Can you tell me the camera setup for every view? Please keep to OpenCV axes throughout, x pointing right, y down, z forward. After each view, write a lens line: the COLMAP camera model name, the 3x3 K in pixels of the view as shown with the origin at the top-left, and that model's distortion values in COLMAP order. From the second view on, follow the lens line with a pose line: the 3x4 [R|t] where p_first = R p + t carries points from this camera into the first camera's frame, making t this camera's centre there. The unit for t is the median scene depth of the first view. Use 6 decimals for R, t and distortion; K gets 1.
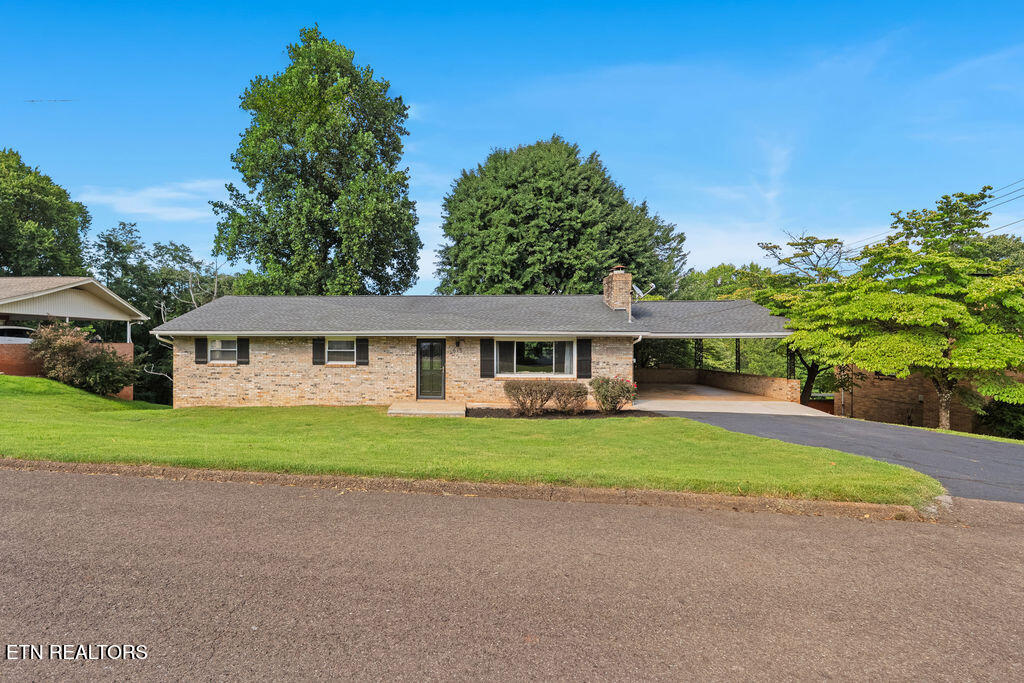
lens RADIAL K [[450.4, 0, 505.3], [0, 450.4, 350.3], [0, 0, 1]] dist [-0.006991, -0.000413]
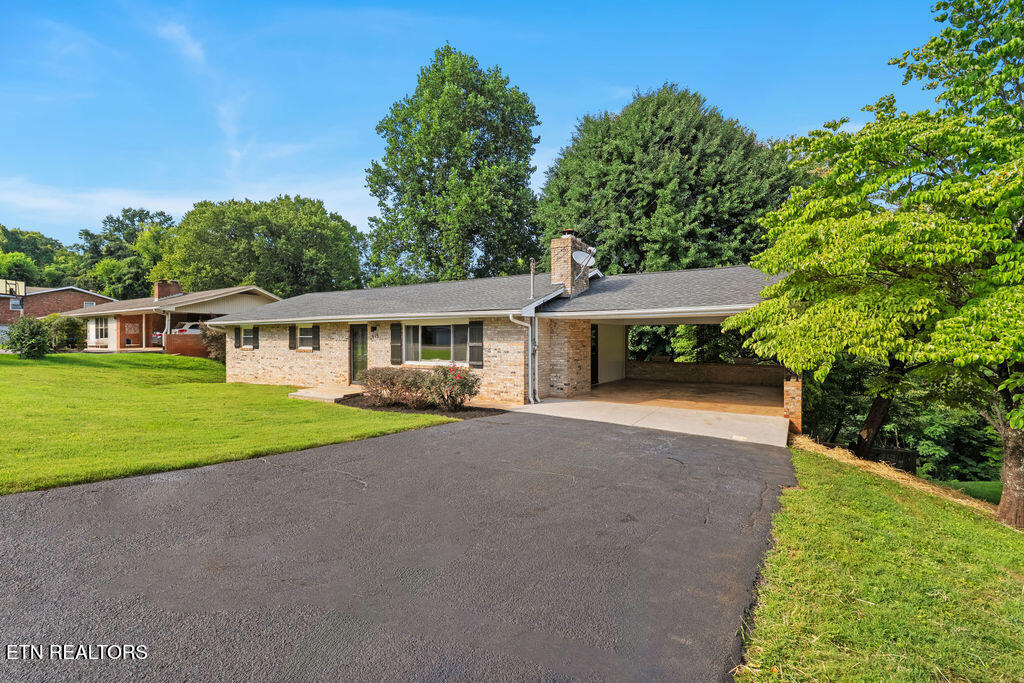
lens RADIAL K [[450.4, 0, 530.5], [0, 450.4, 345.9], [0, 0, 1]] dist [-0.006991, -0.000413]
pose [[0.876194, 0.006202, -0.481919, 0.634764], [-0.006001, 0.999980, 0.001959, 0.017844], [0.481922, 0.001175, 0.876213, 0.307651]]
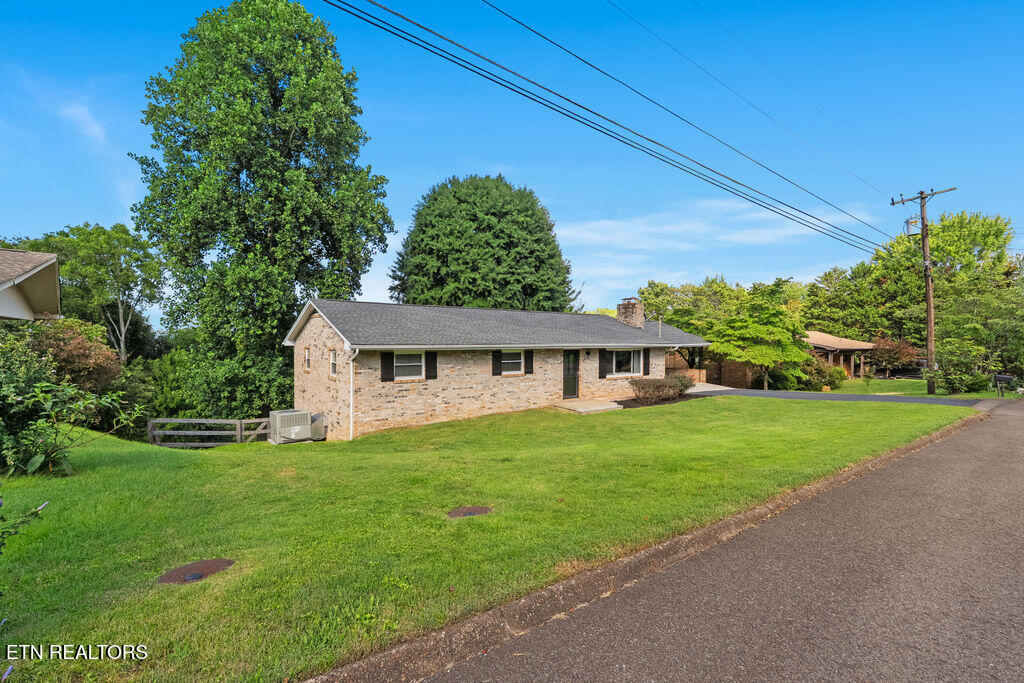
lens RADIAL K [[450.4, 0, 500.9], [0, 450.4, 332.2], [0, 0, 1]] dist [-0.006991, -0.000413]
pose [[0.764726, 0.011110, 0.644260, -1.096204], [0.010262, 0.999515, -0.029417, -0.038955], [-0.644274, 0.029108, 0.764240, 0.168554]]
